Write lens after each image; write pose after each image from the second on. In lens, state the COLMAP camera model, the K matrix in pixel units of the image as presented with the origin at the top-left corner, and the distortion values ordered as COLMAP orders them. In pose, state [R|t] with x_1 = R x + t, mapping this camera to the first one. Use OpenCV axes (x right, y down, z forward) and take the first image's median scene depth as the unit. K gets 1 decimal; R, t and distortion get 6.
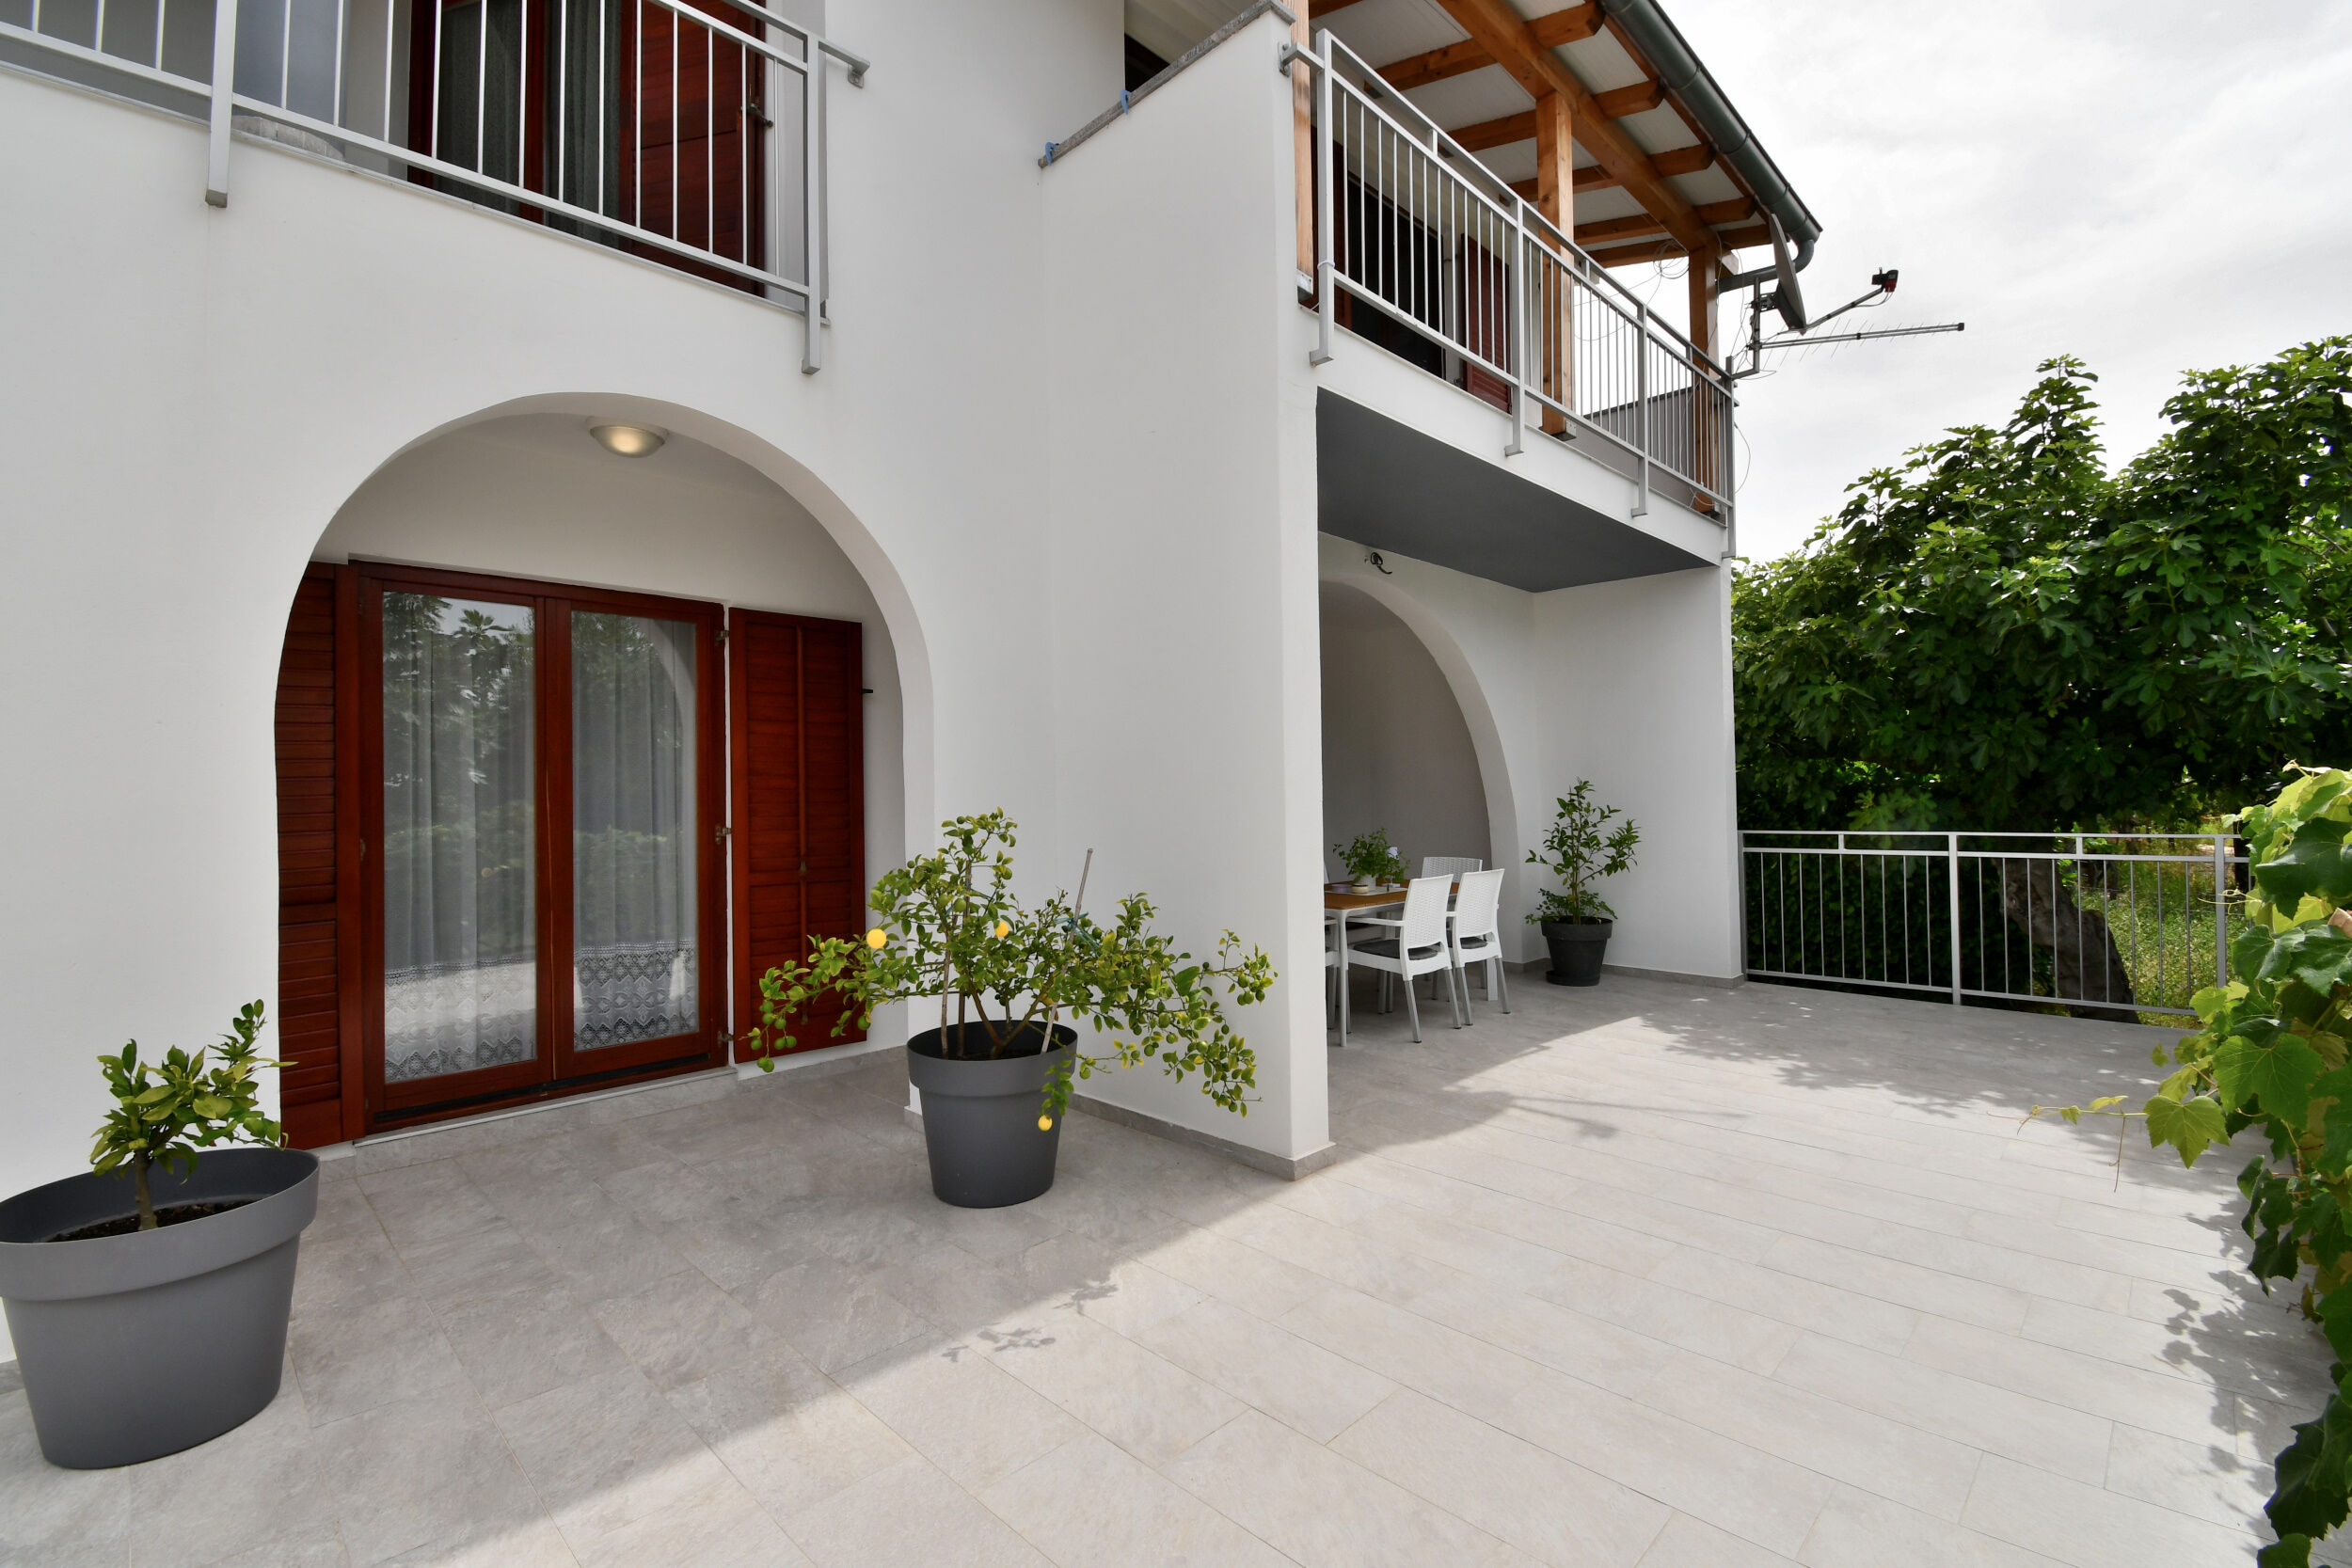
lens RADIAL K [[1033.0, 0, 1184.2], [0, 1033.0, 785.3], [0, 0, 1]] dist [0.015875, -0.022896]
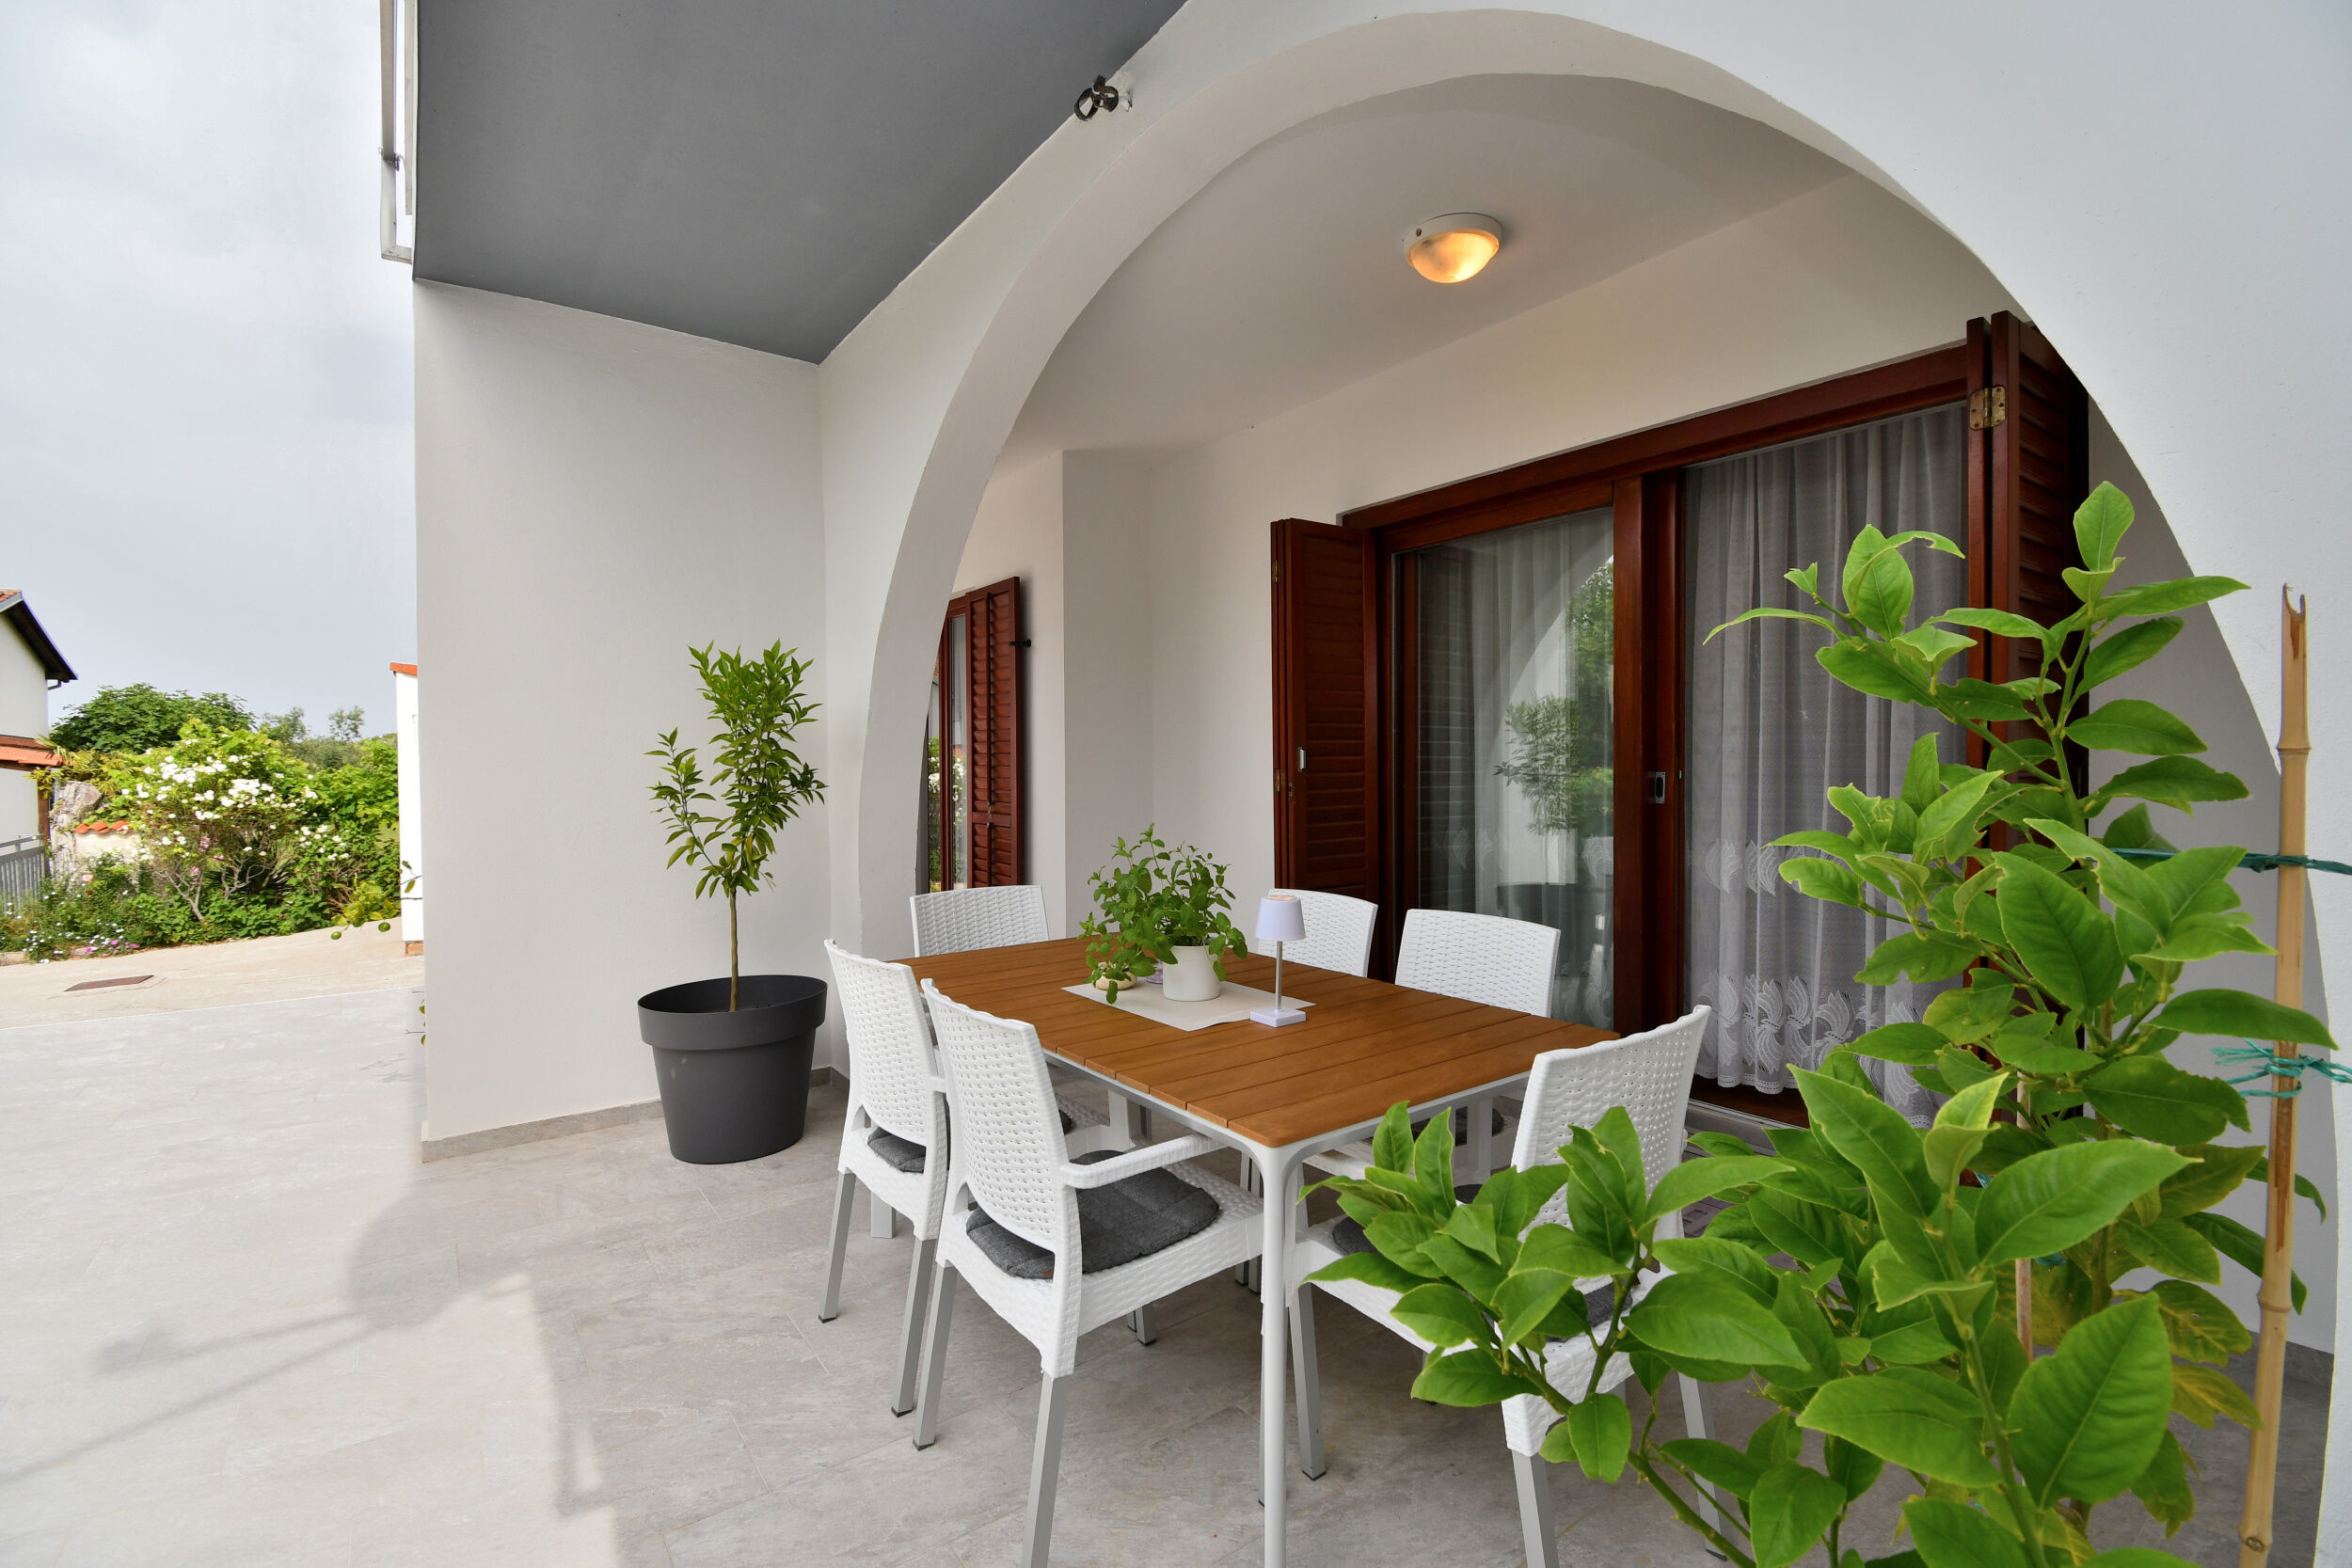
lens RADIAL K [[1033.0, 0, 1184.2], [0, 1033.0, 785.3], [0, 0, 1]] dist [0.015875, -0.022896]
pose [[-0.155006, 0.039155, -0.987137, 0.510711], [0.021992, 0.999103, 0.036176, 0.012570], [0.987669, -0.016102, -0.155728, 1.003512]]
